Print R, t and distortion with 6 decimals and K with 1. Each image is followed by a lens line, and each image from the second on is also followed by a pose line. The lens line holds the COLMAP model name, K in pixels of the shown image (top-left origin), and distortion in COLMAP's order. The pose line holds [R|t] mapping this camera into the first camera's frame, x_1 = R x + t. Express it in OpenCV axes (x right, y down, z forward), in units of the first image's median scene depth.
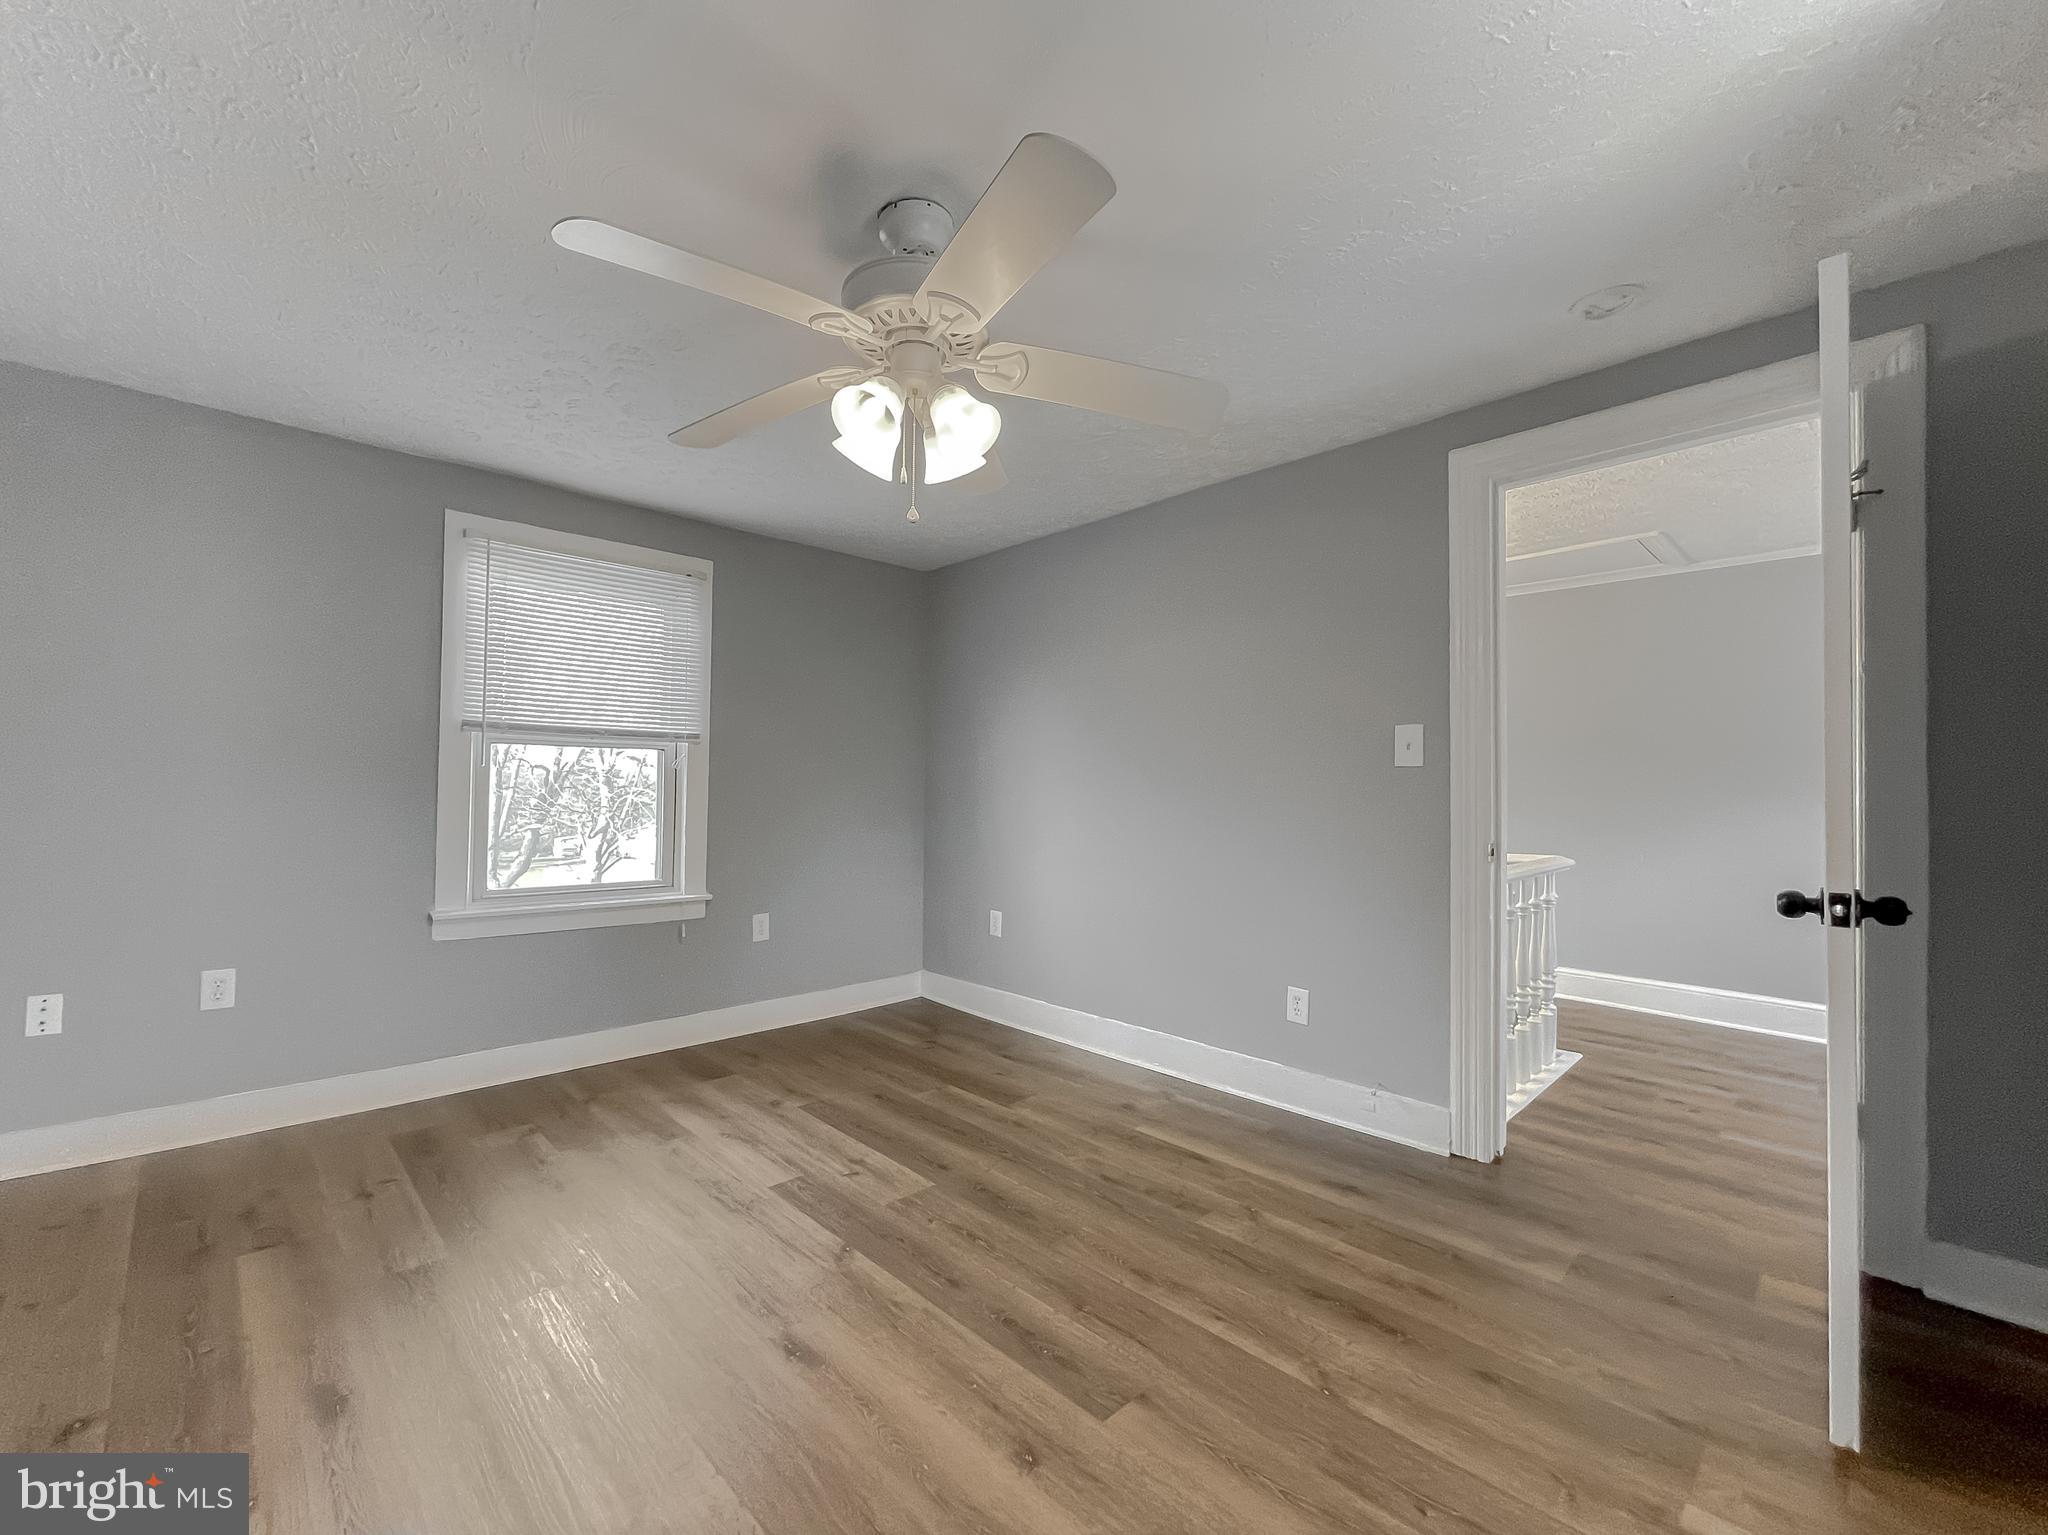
lens RADIAL K [[841.6, 0, 1015.1], [0, 841.6, 772.6], [0, 0, 1]] dist [-0.001129, 0.000201]
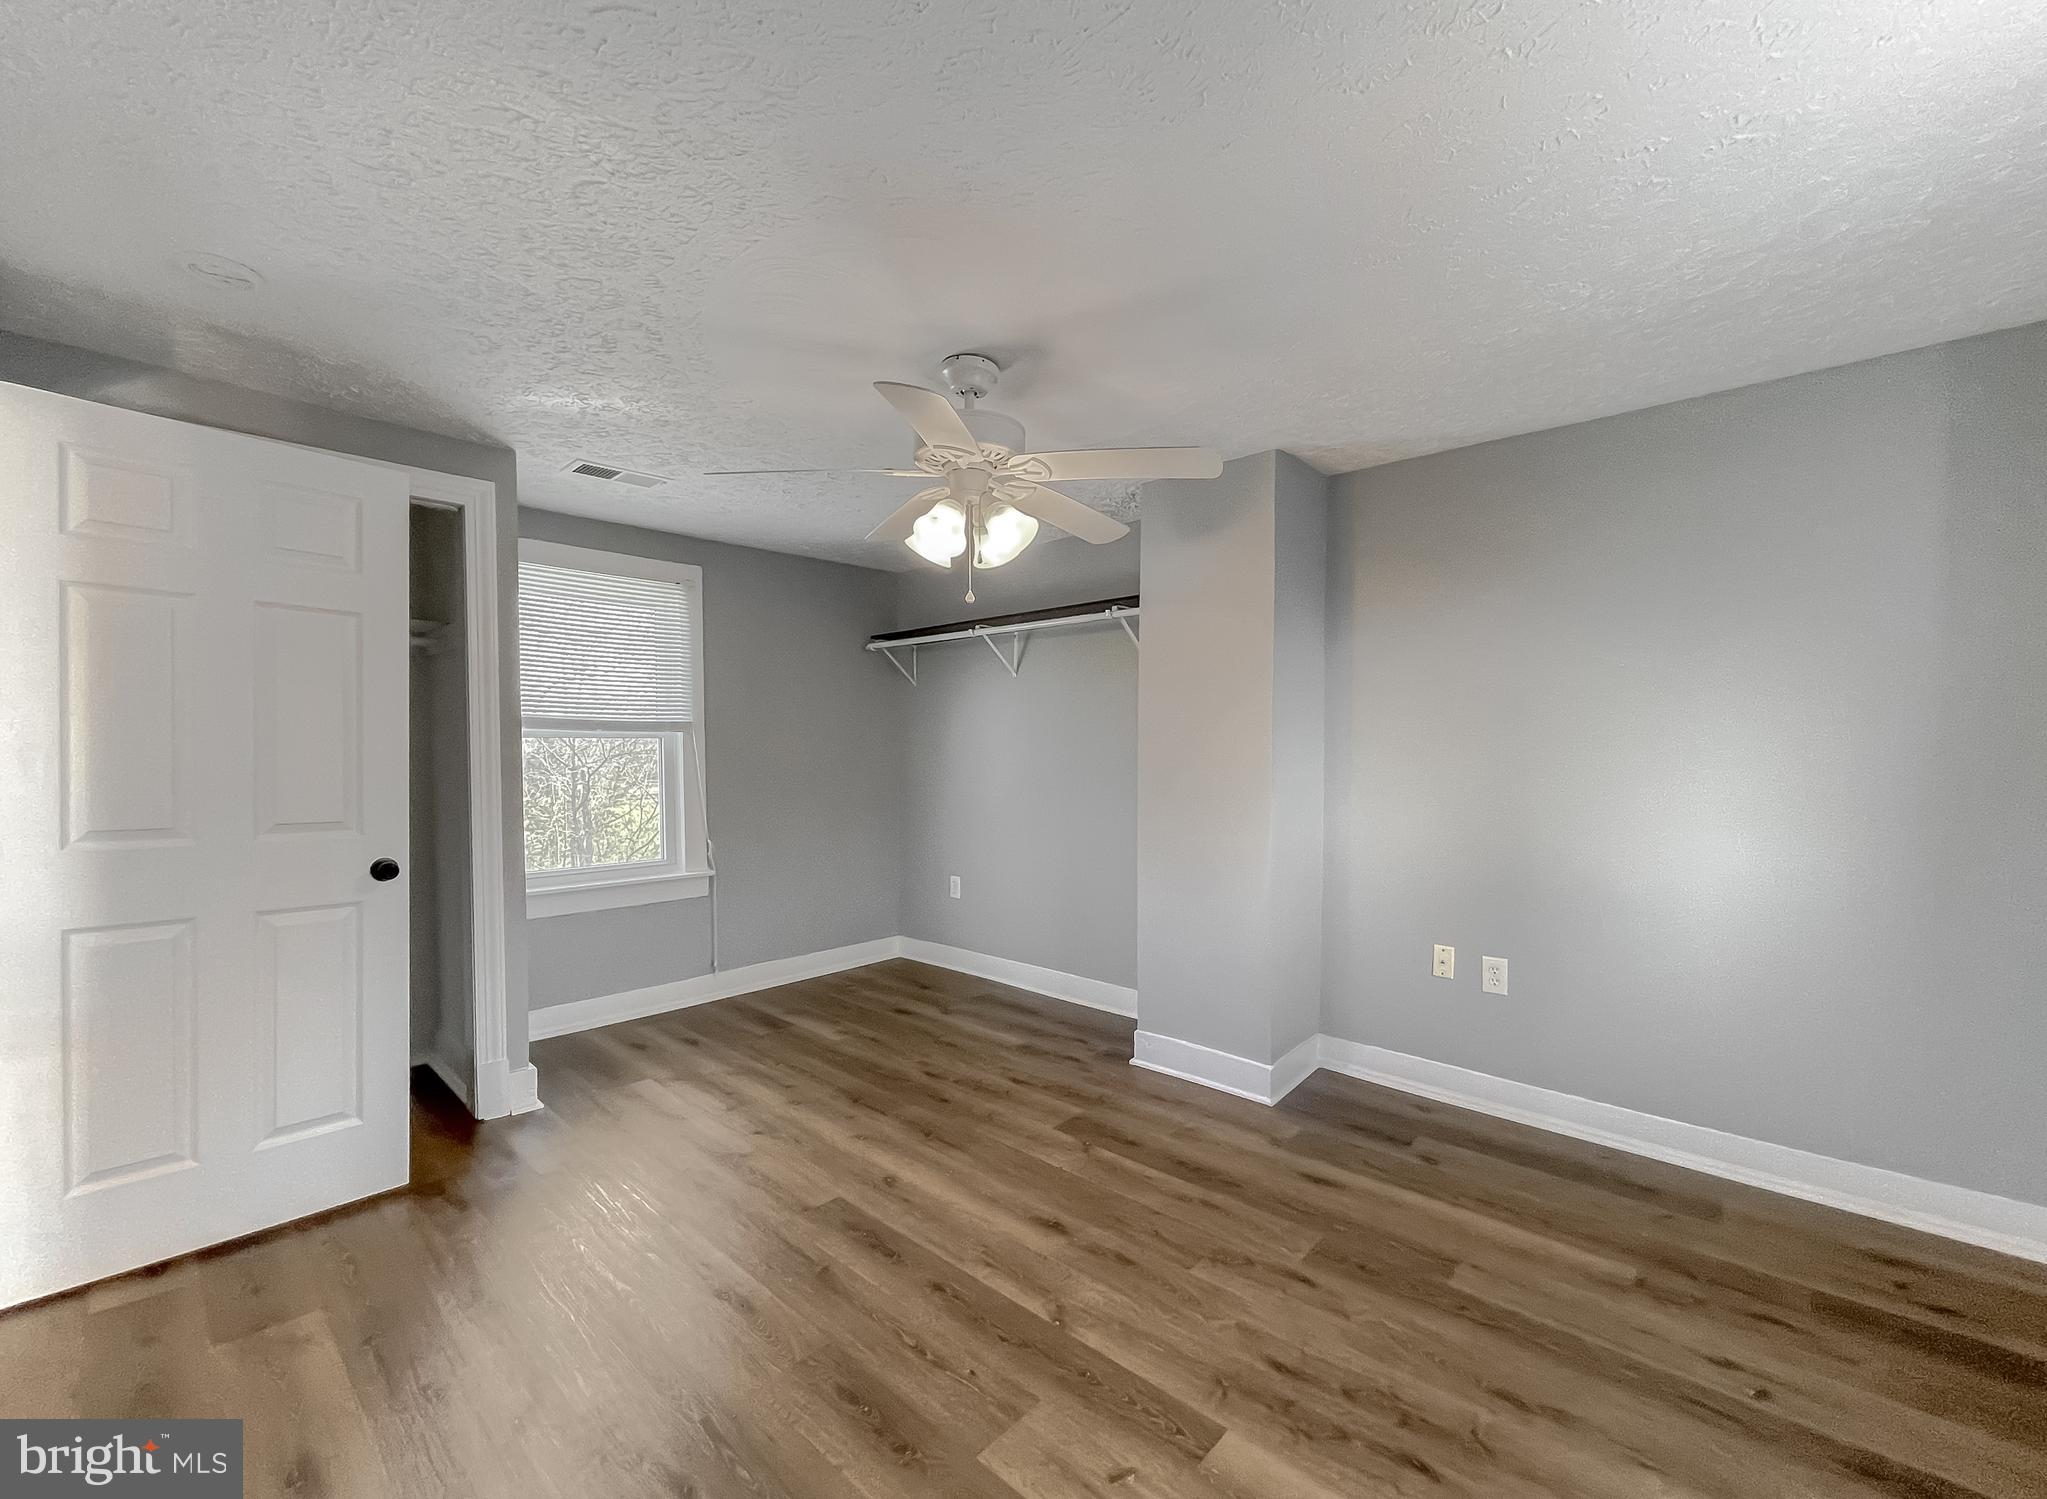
lens RADIAL K [[861.5, 0, 1014.1], [0, 861.5, 765.0], [0, 0, 1]] dist [-0.001737, -0.000116]
pose [[-0.998573, -0.008298, -0.052763, -0.076506], [-0.008389, 0.999964, 0.001519, -0.026959], [0.052749, 0.001960, -0.998606, 1.503295]]
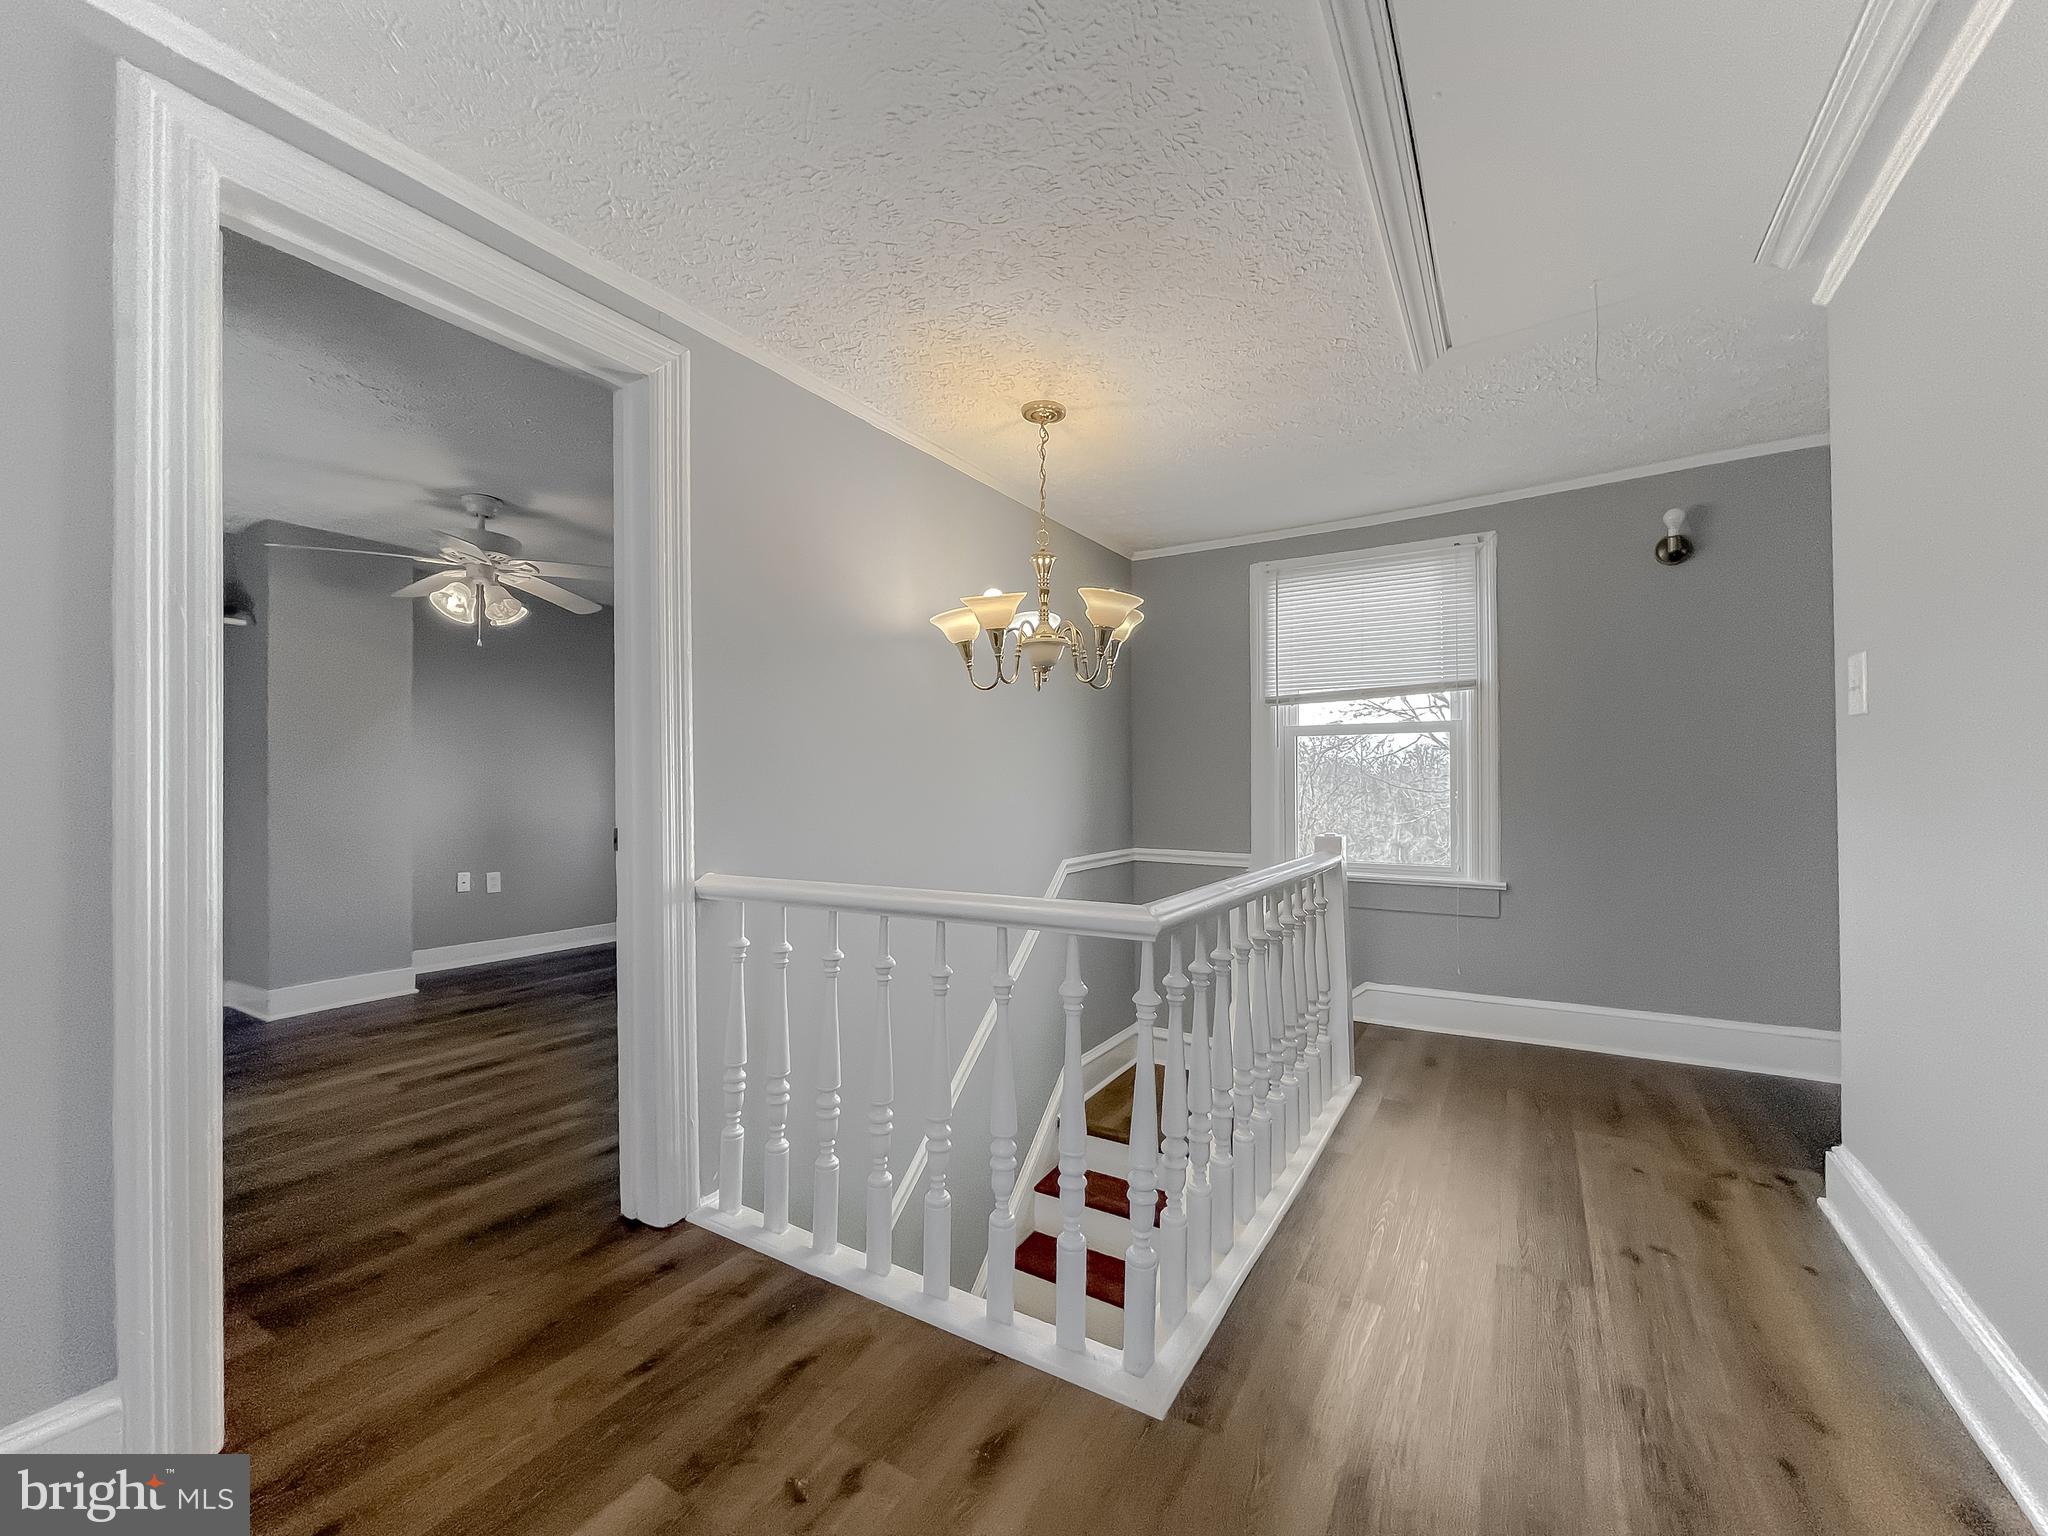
lens RADIAL K [[841.6, 0, 1015.1], [0, 841.6, 773.1], [0, 0, 1]] dist [-0.001129, 0.000201]
pose [[0.242909, -0.025690, -0.969709, 1.400341], [0.018947, 0.999584, -0.021735, 0.053826], [0.969864, -0.013093, 0.243295, 1.122821]]
